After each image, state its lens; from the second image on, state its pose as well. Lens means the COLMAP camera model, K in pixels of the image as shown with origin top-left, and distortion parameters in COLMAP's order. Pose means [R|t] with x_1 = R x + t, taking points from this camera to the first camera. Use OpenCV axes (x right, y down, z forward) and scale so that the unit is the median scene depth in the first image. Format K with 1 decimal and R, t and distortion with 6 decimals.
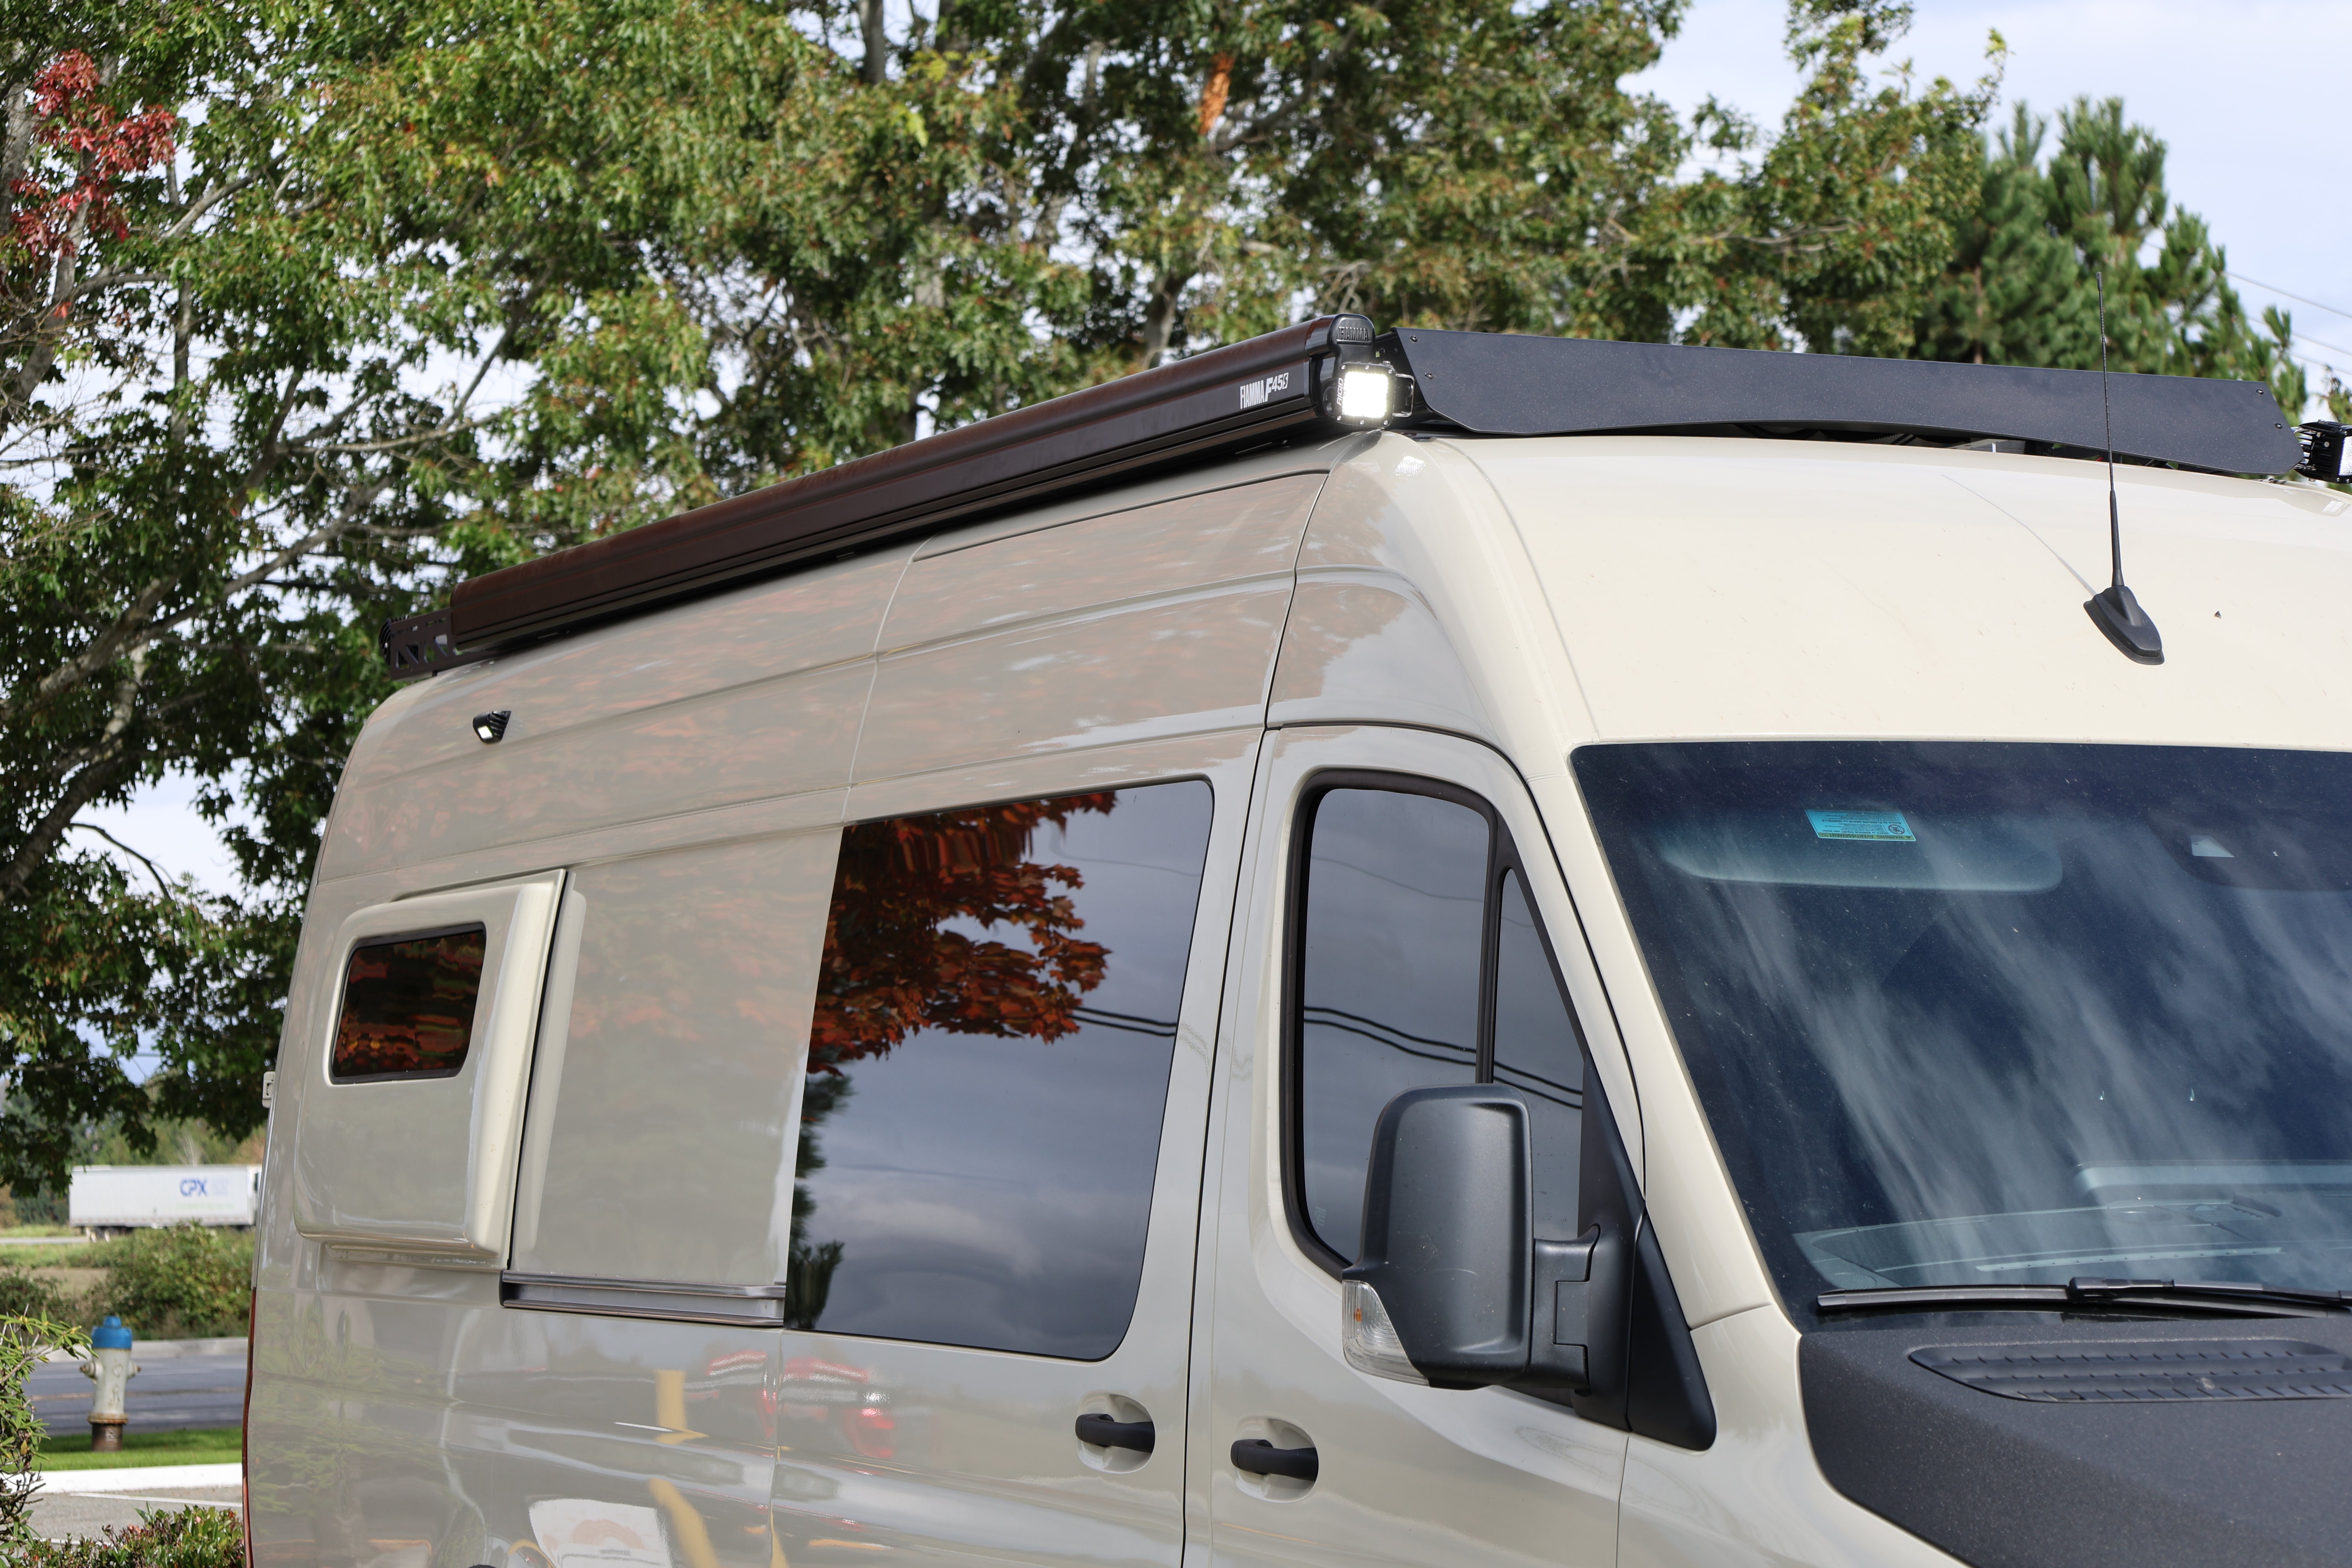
lens RADIAL K [[5987.6, 0, 1169.8], [0, 5987.6, 803.4], [0, 0, 1]] dist [-0.041920, 0.000000]
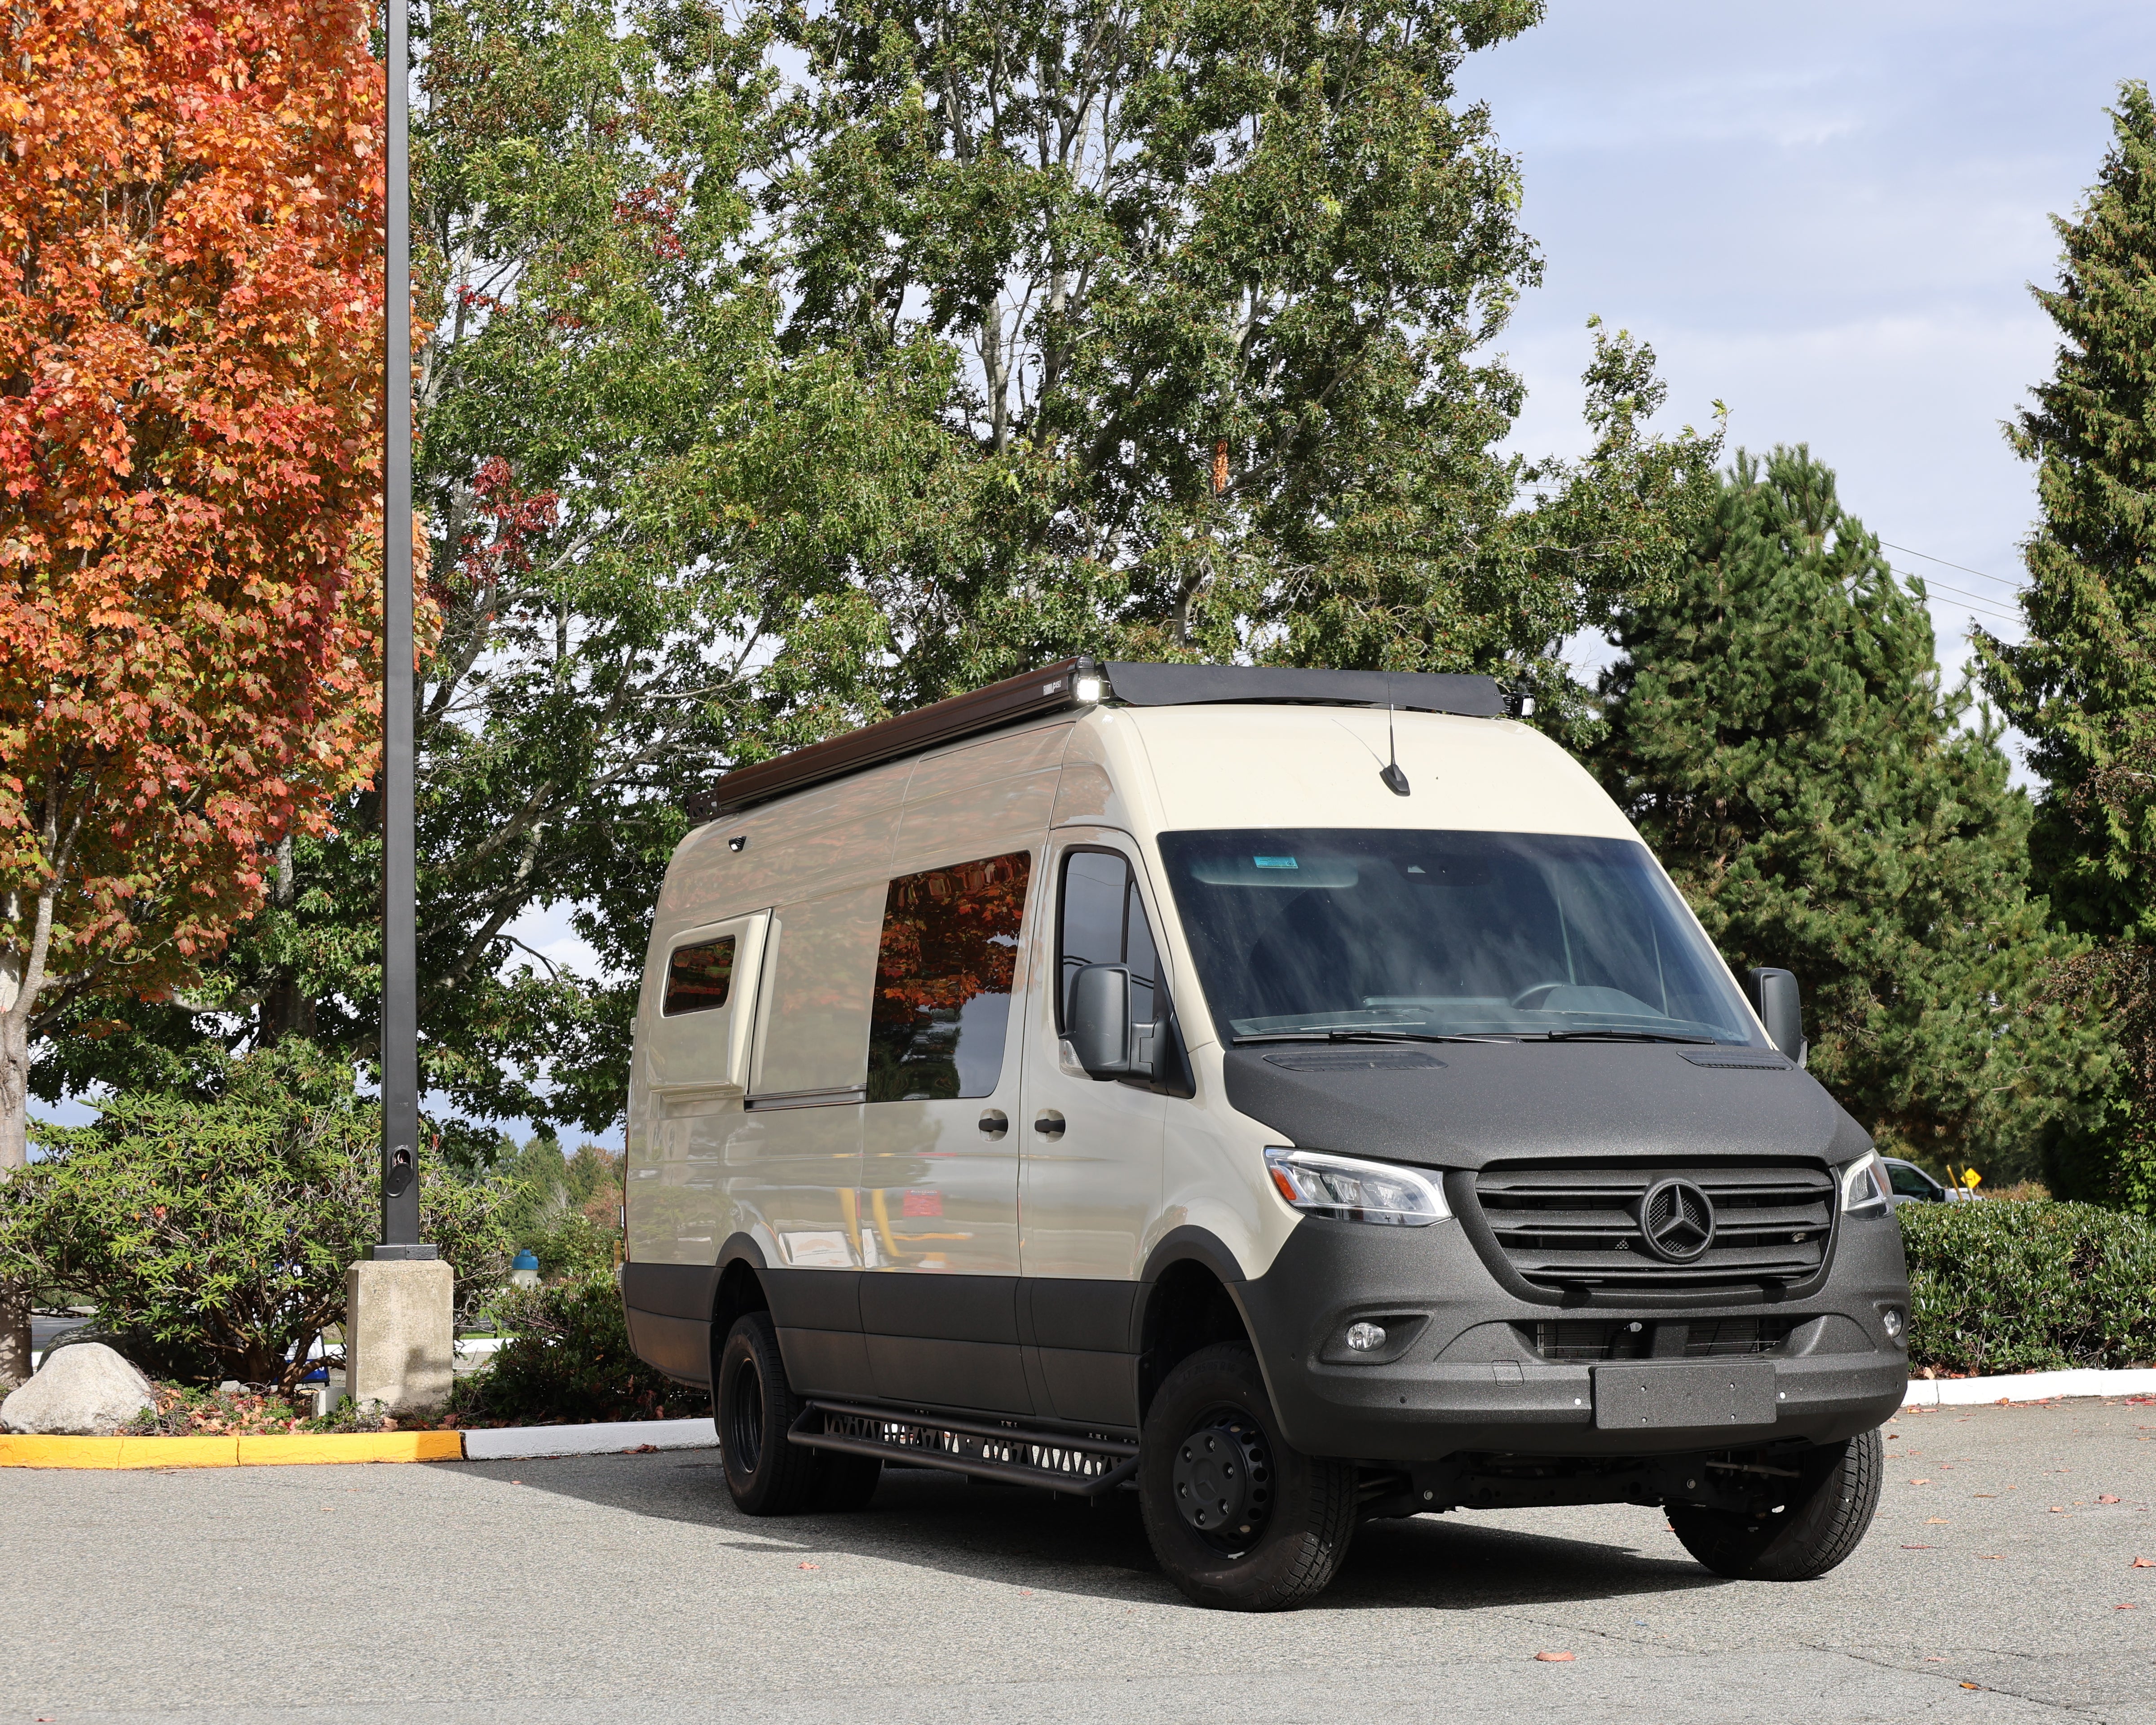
lens RADIAL K [[4412.2, 0, 1081.3], [0, 4412.2, 848.0], [0, 0, 1]] dist [-0.060380, 0.000000]
pose [[0.998962, -0.015979, -0.042658, 0.023007], [0.015124, 0.999680, -0.020297, 0.006868], [0.042969, 0.019631, 0.998884, -0.170239]]
